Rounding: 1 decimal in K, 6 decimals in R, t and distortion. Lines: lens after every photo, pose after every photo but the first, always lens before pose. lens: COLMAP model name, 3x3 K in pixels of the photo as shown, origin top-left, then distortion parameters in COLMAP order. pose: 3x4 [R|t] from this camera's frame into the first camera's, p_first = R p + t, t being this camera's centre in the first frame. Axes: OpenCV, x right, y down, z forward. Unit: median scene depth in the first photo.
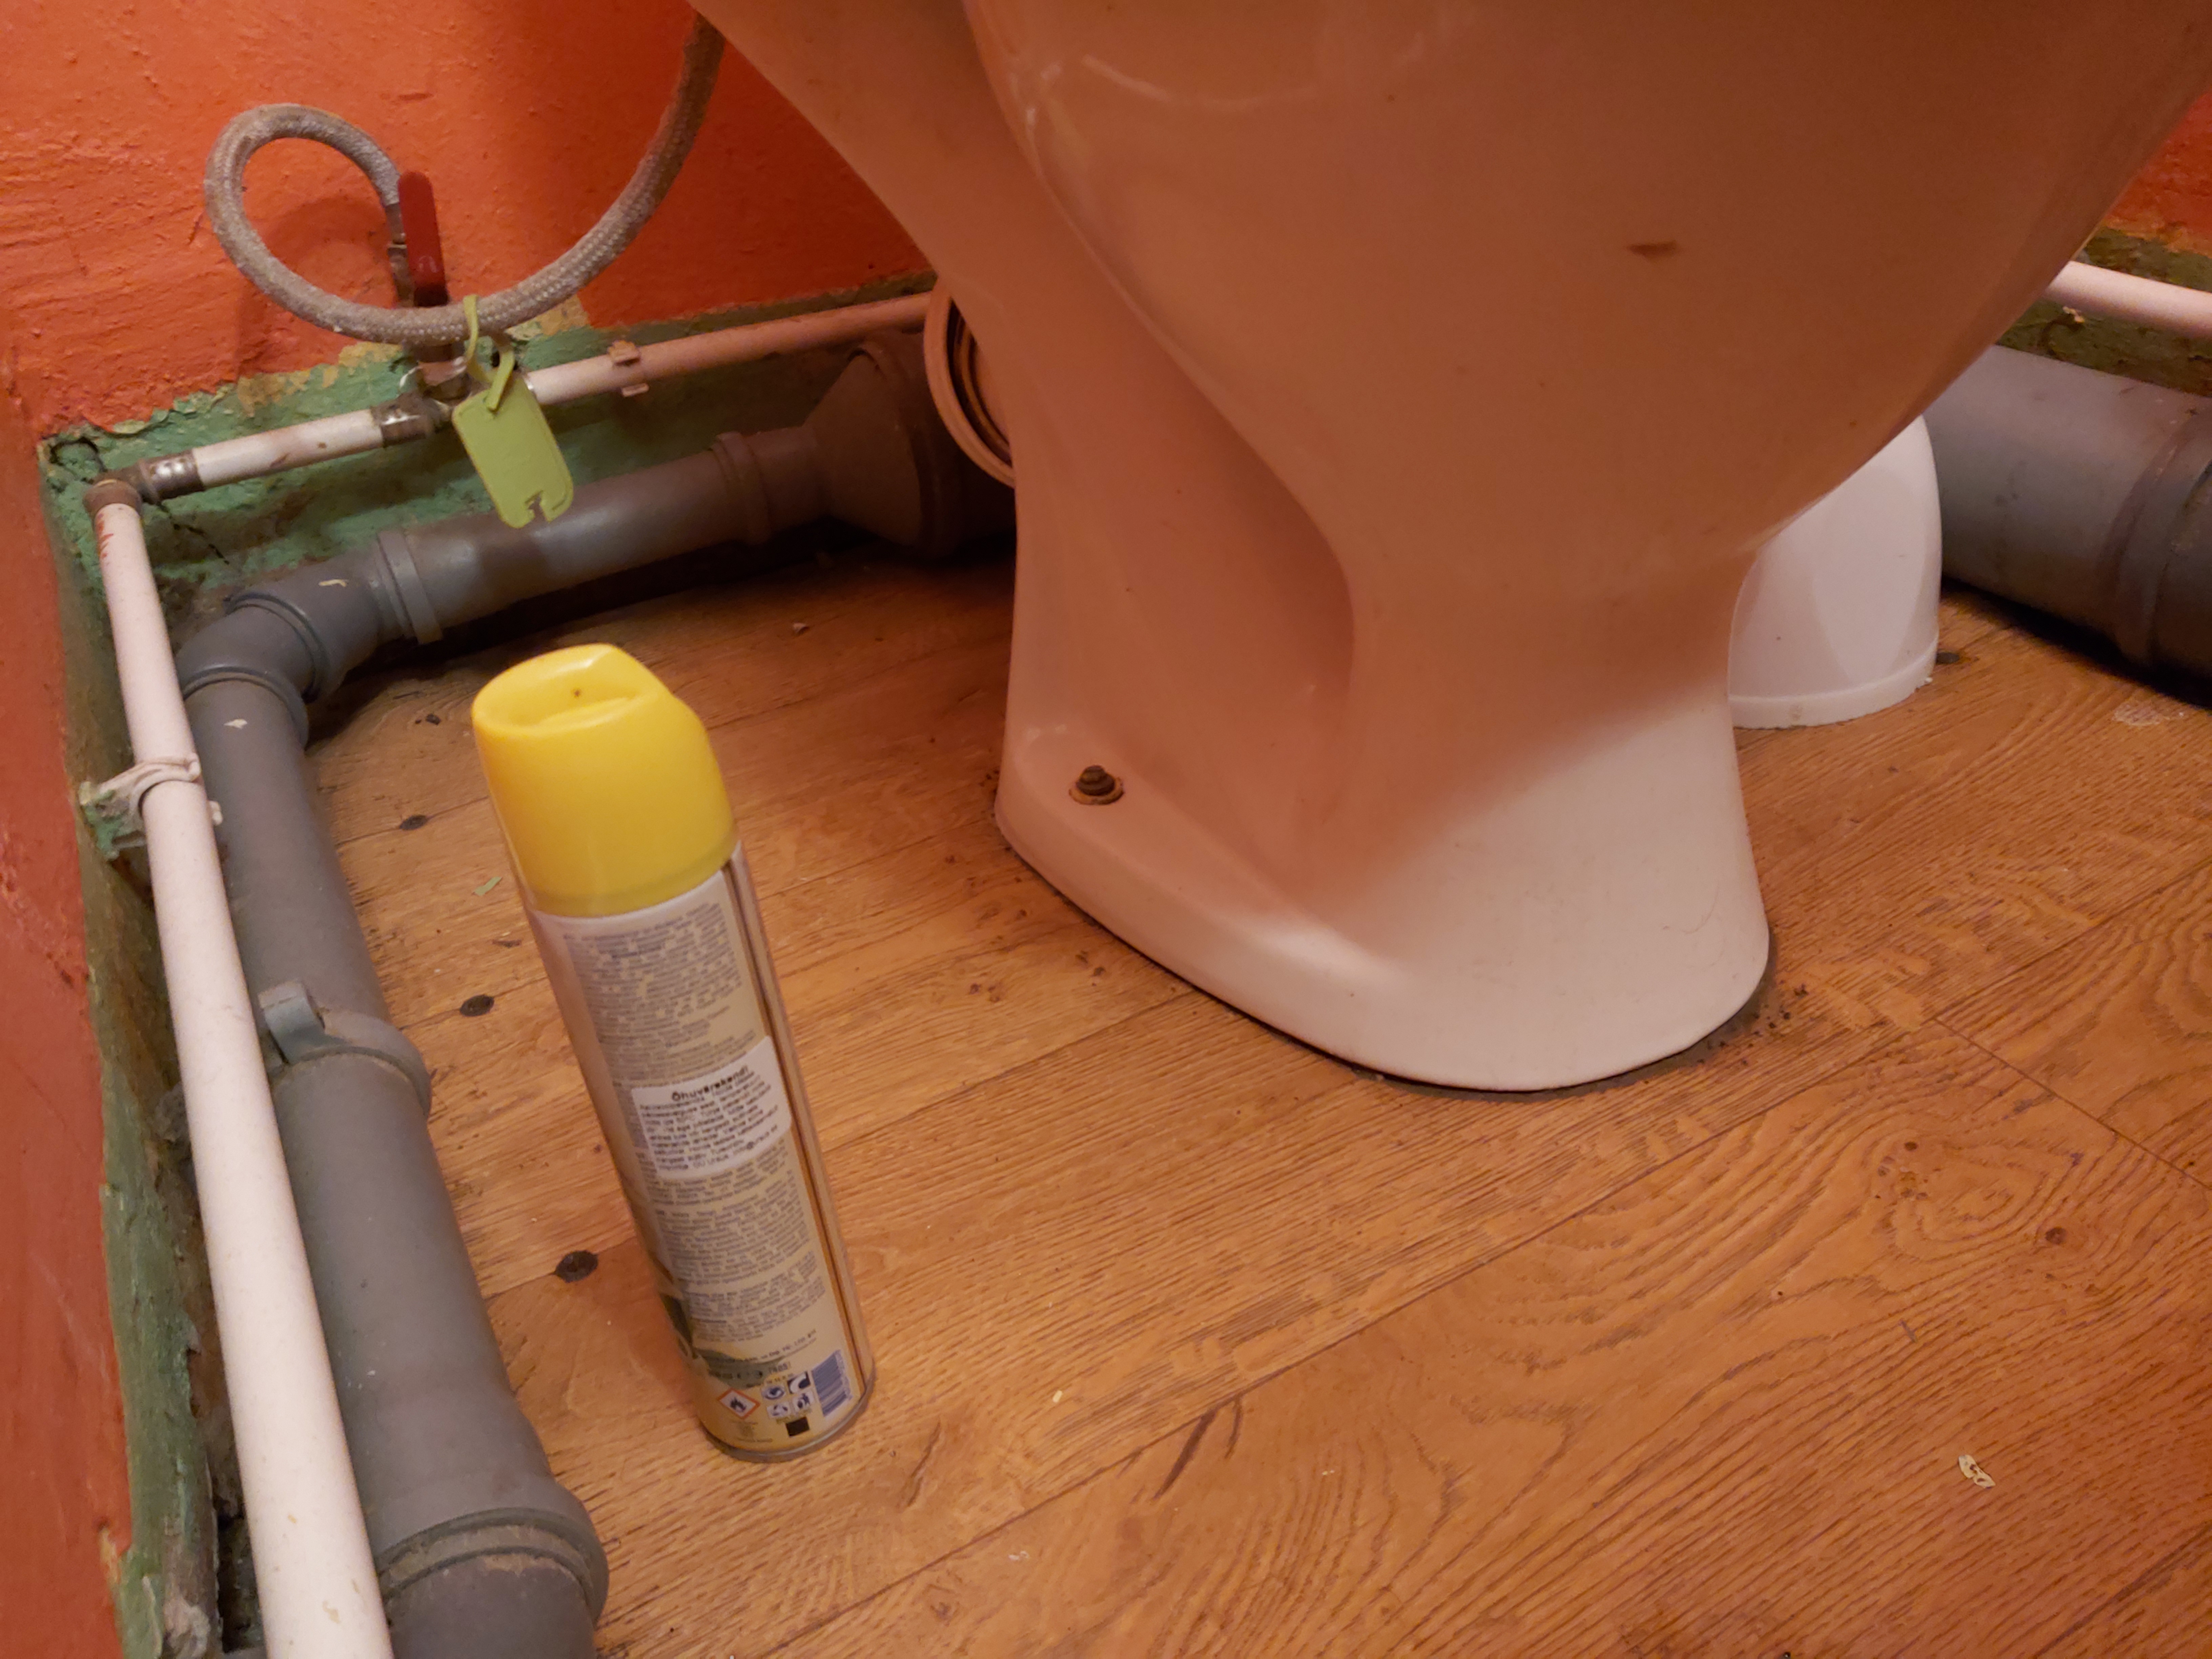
lens RADIAL K [[1692.5, 0, 1114.0], [0, 1692.5, 819.9], [0, 0, 1]] dist [0.040233, -0.081158]
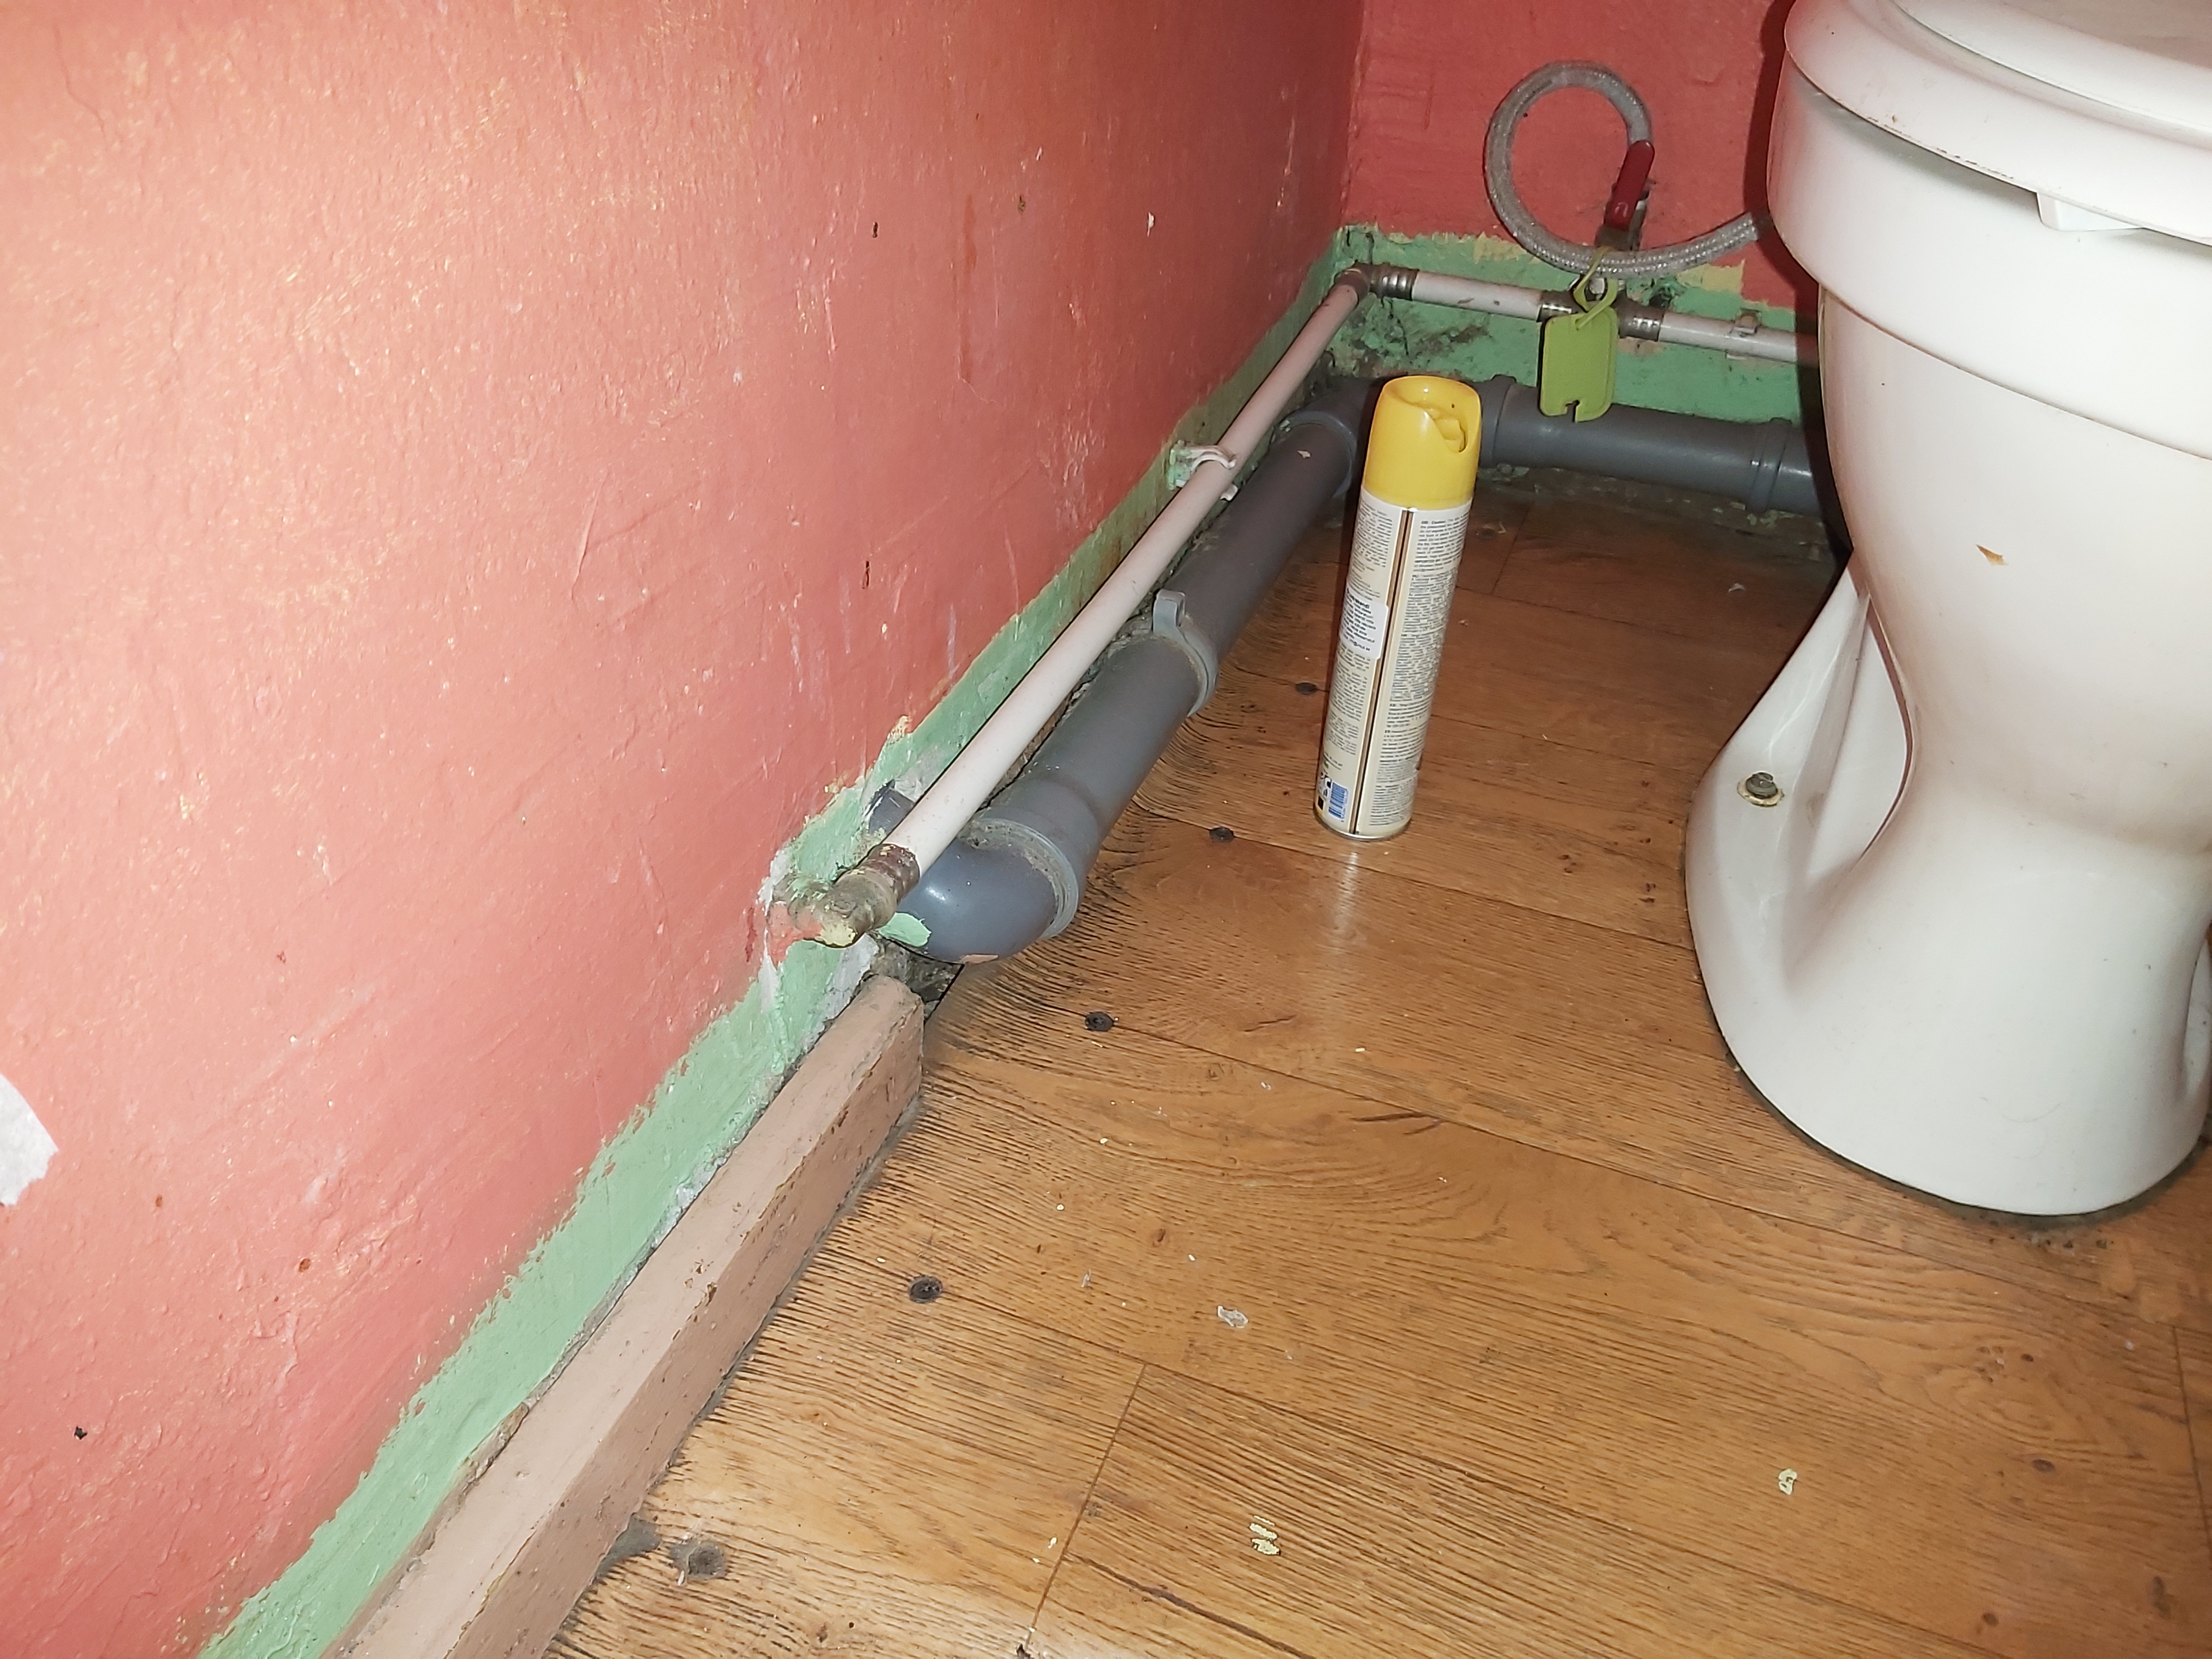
lens RADIAL K [[1692.5, 0, 1104.1], [0, 1692.5, 830.1], [0, 0, 1]] dist [0.040233, -0.081158]
pose [[0.638821, 0.543697, -0.544336, 0.521962], [-0.496526, 0.831806, 0.248117, -0.091179], [0.587682, 0.111774, 0.801334, -0.381879]]
